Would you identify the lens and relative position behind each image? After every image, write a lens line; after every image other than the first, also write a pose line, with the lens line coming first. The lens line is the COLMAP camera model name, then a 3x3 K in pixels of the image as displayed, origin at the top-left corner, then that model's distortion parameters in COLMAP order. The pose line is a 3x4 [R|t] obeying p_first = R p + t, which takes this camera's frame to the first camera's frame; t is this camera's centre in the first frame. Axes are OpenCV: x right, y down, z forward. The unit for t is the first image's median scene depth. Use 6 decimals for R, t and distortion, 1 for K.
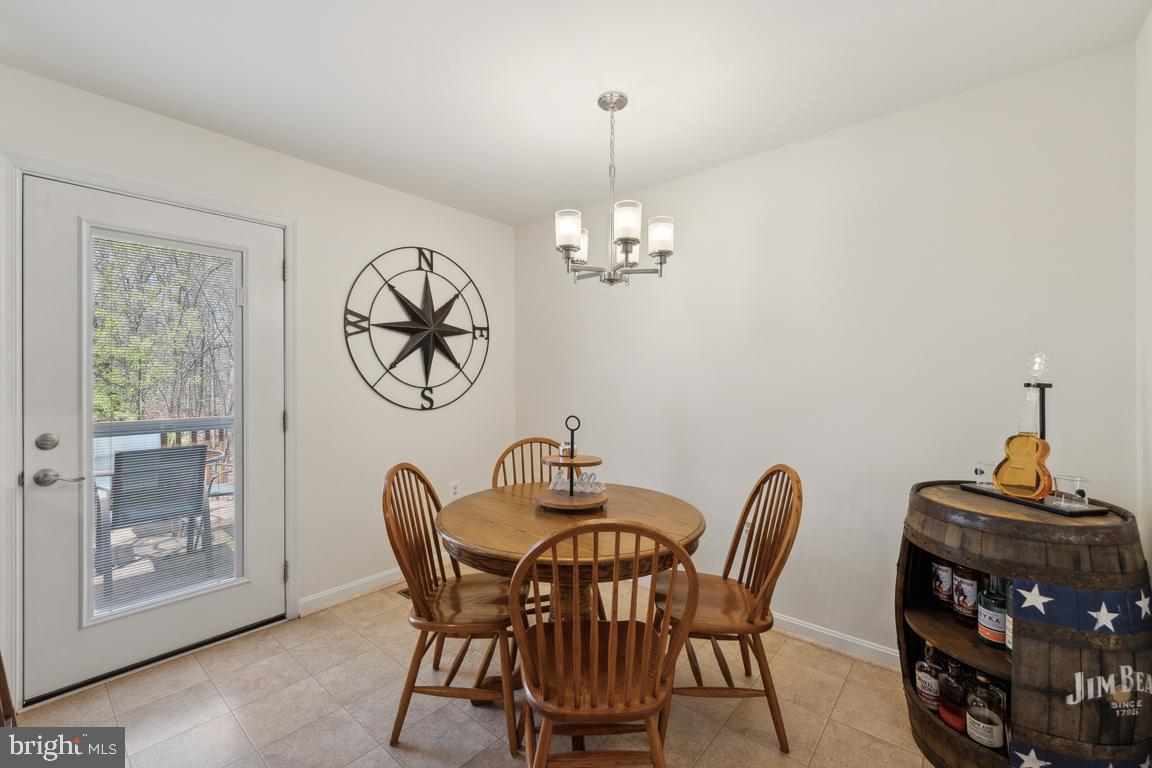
lens RADIAL K [[499.2, 0, 578.3], [0, 499.2, 377.0], [0, 0, 1]] dist [0.001404, 0.000332]
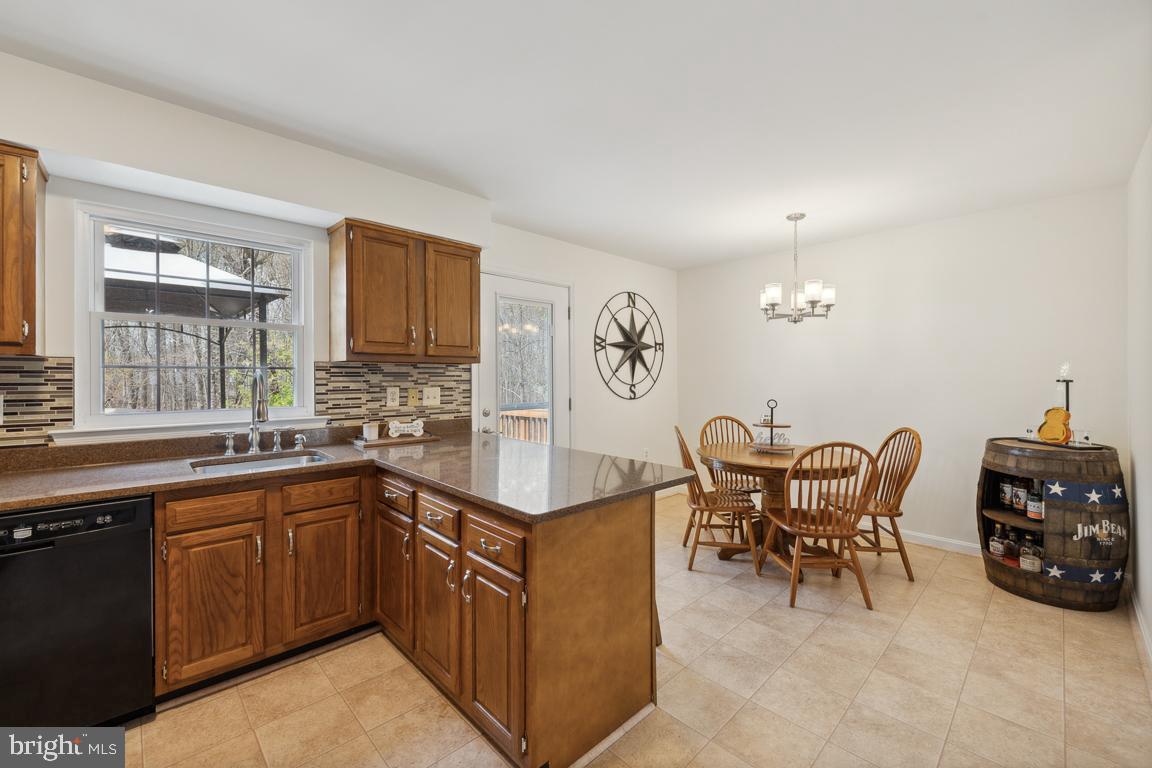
lens RADIAL K [[468.7, 0, 579.8], [0, 468.7, 378.4], [0, 0, 1]] dist [0.001158, 0.000130]
pose [[0.993154, -0.002854, -0.116774, -0.562686], [0.003087, 0.999994, 0.001813, -0.000660], [0.116768, -0.002161, 0.993157, -0.807498]]
